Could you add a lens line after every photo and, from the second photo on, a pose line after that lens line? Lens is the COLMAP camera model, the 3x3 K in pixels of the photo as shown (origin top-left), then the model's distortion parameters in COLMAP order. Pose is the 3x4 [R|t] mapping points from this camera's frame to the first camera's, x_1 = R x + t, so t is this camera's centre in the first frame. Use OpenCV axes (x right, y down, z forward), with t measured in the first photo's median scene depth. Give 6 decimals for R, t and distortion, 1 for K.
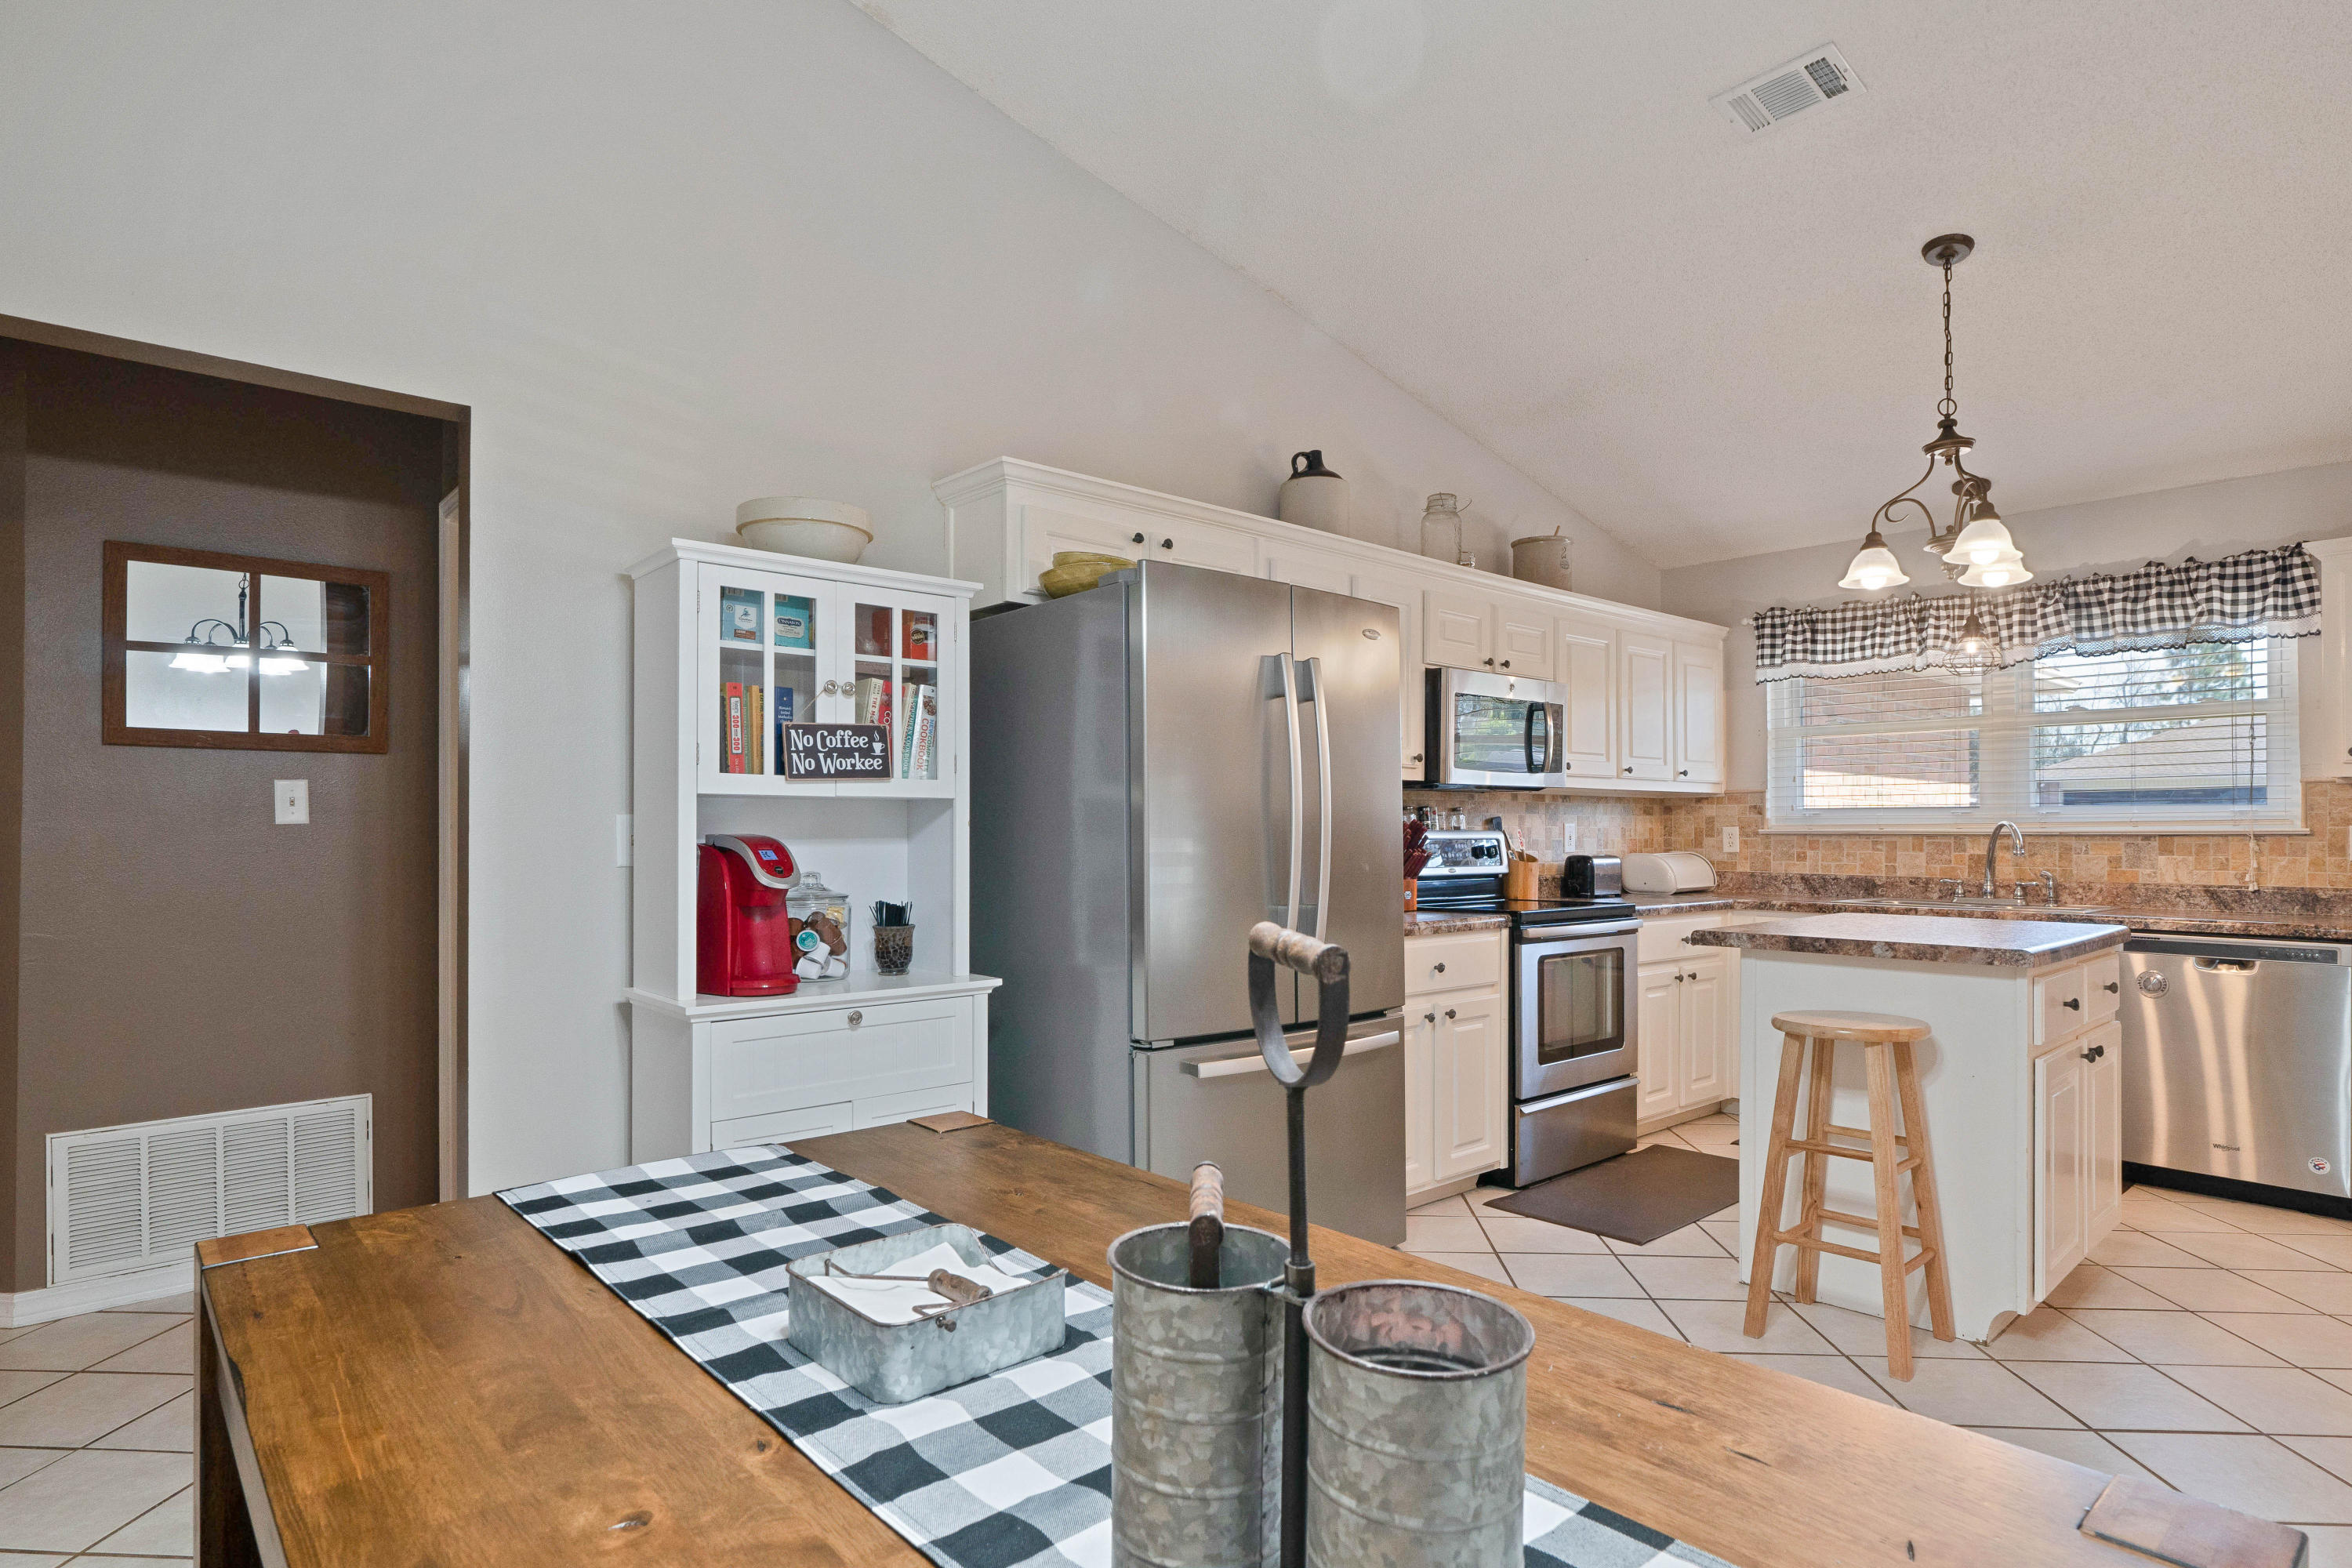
lens RADIAL K [[1253.0, 0, 1170.2], [0, 1253.0, 819.8], [0, 0, 1]] dist [-0.002899, -0.001375]
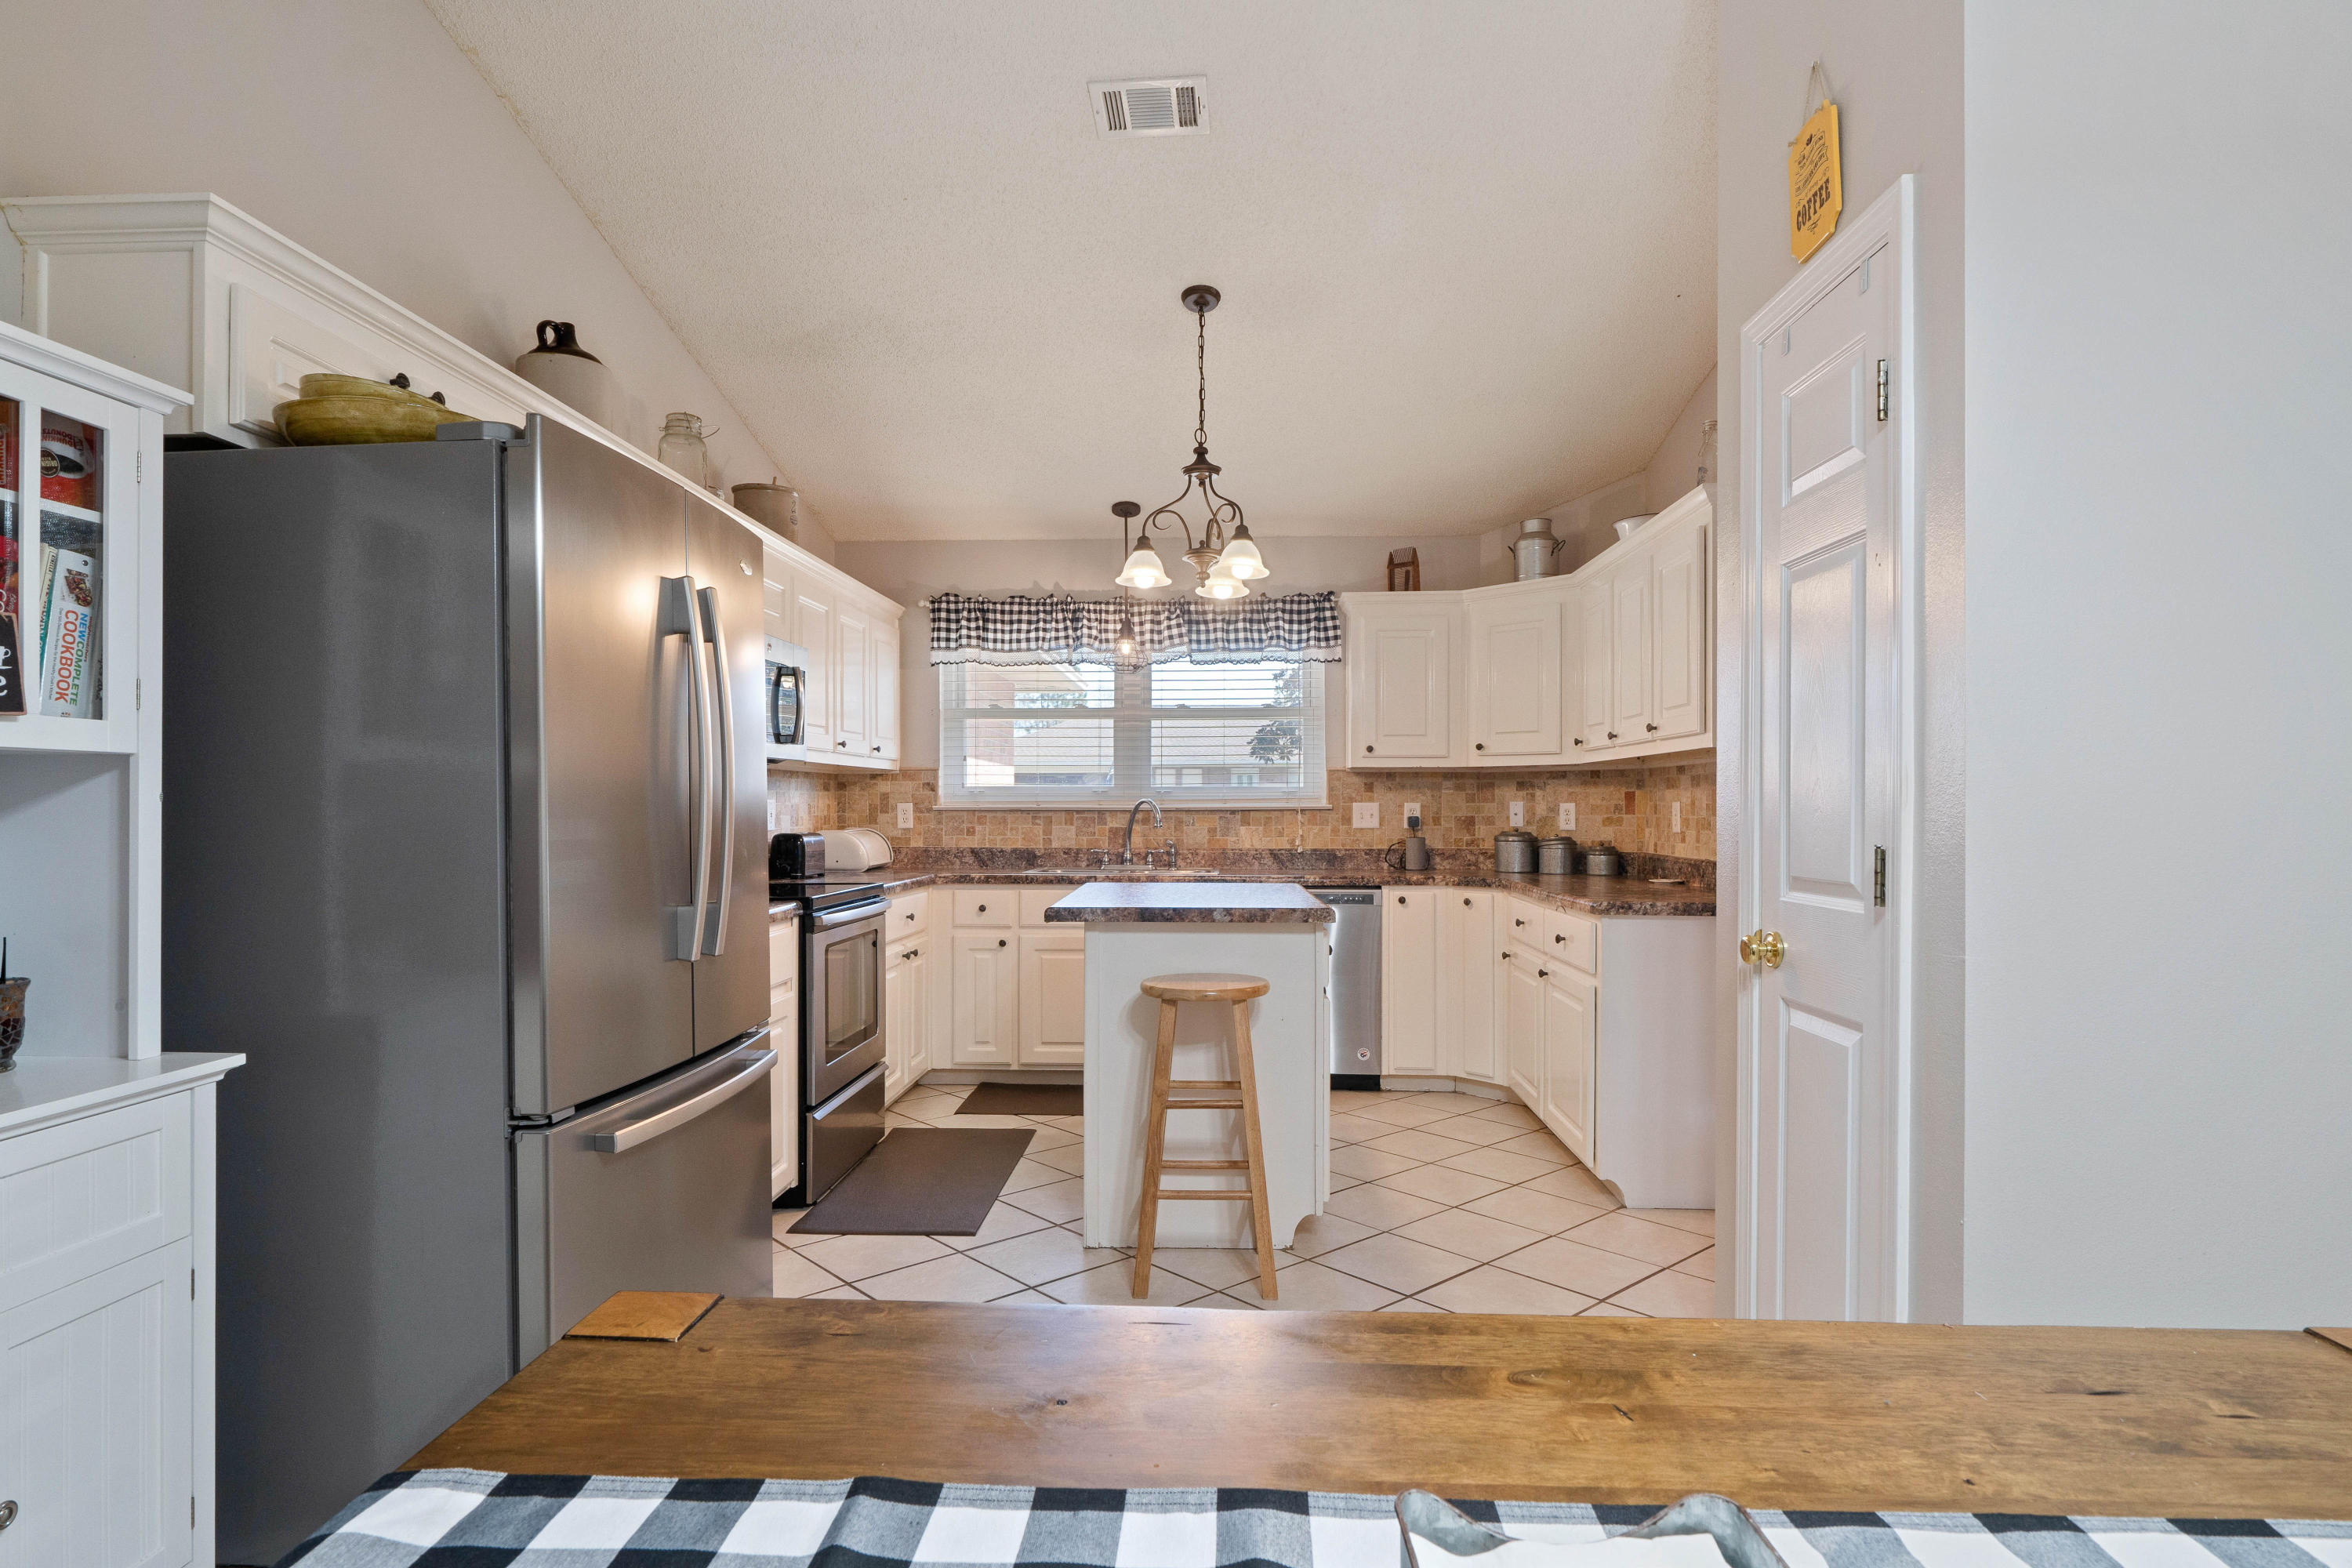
lens RADIAL K [[1253.1, 0, 1166.1], [0, 1253.1, 797.1], [0, 0, 1]] dist [-0.001102, -0.000531]
pose [[0.701519, 0.004021, 0.712640, -0.160102], [-0.004986, 0.999987, -0.000734, 0.000455], [-0.712634, -0.003039, 0.701530, 0.162382]]
